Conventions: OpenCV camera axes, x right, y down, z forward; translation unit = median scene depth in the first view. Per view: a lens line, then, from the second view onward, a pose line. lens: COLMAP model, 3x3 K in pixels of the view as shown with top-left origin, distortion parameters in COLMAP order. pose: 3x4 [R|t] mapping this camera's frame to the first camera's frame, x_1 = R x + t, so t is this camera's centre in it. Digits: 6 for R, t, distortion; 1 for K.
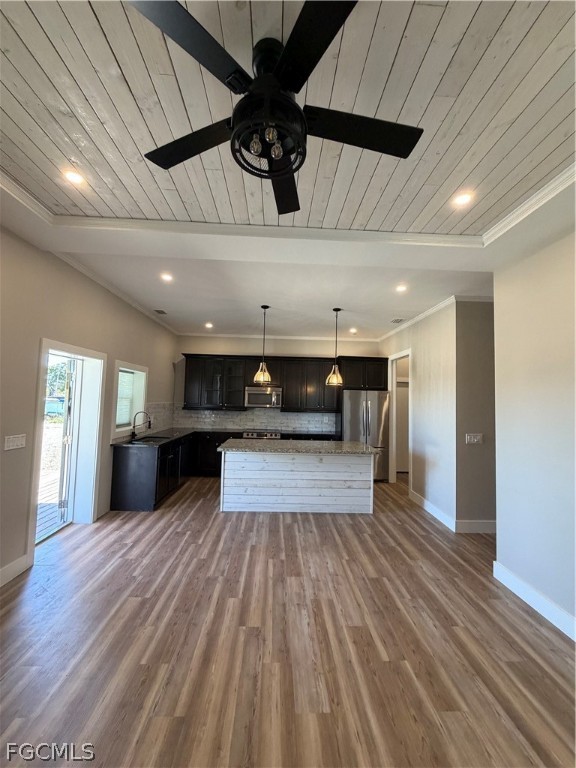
lens RADIAL K [[306.5, 0, 288.1], [0, 306.5, 382.6], [0, 0, 1]] dist [0.000696, 0.000092]
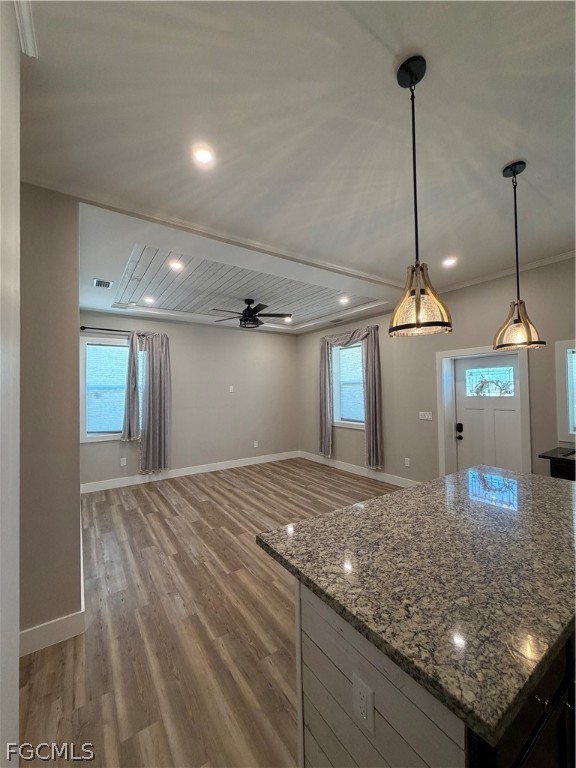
lens RADIAL K [[306.5, 0, 288.6], [0, 306.5, 381.0], [0, 0, 1]] dist [0.000696, 0.000092]
pose [[-0.846406, -0.029348, -0.531729, 0.729736], [0.020809, 0.995895, -0.088089, 0.132316], [0.532132, -0.085624, -0.842321, 2.097937]]
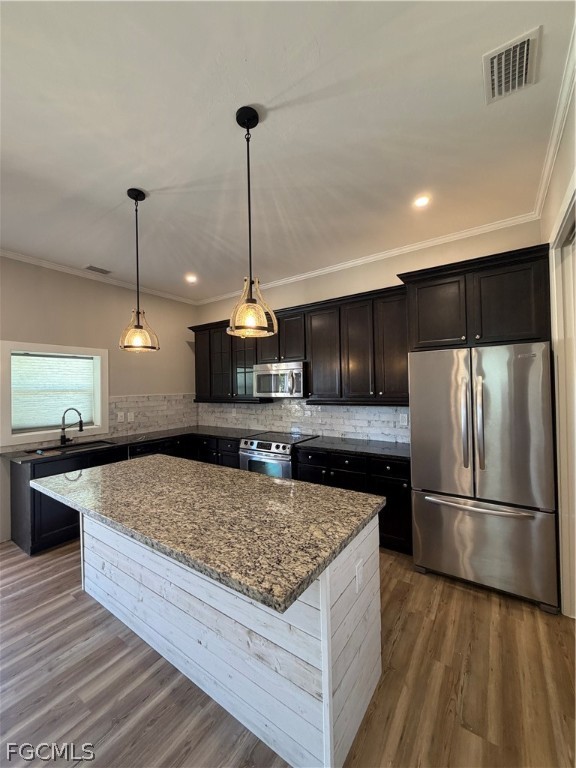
lens RADIAL K [[306.5, 0, 286.2], [0, 306.5, 381.8], [0, 0, 1]] dist [0.000696, 0.000092]
pose [[0.795280, -0.050230, -0.604158, 0.705600], [0.075260, 0.997033, 0.016174, 0.103792], [0.601552, -0.058332, 0.796701, 1.321029]]
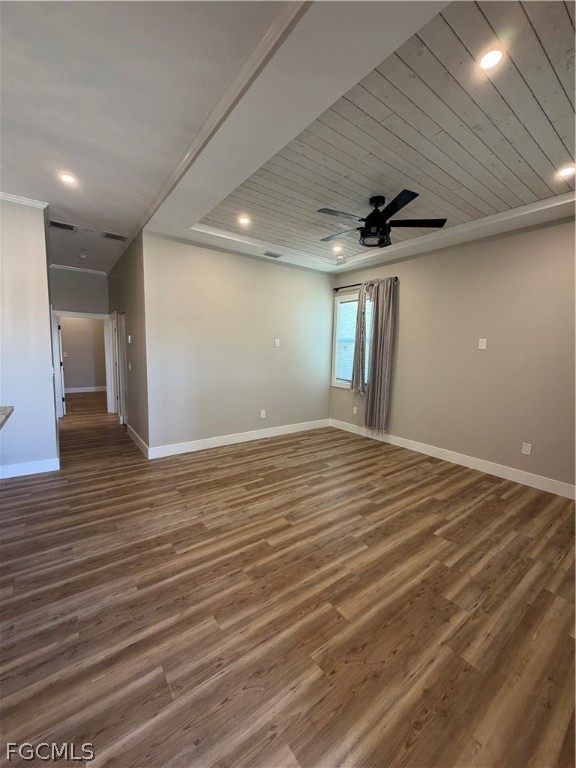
lens RADIAL K [[306.5, 0, 286.0], [0, 306.5, 381.8], [0, 0, 1]] dist [0.000696, 0.000092]
pose [[-0.561139, -0.129500, 0.817528, -0.873402], [-0.087740, 0.991427, 0.096824, 0.094015], [-0.823058, -0.017398, -0.567690, 1.414911]]
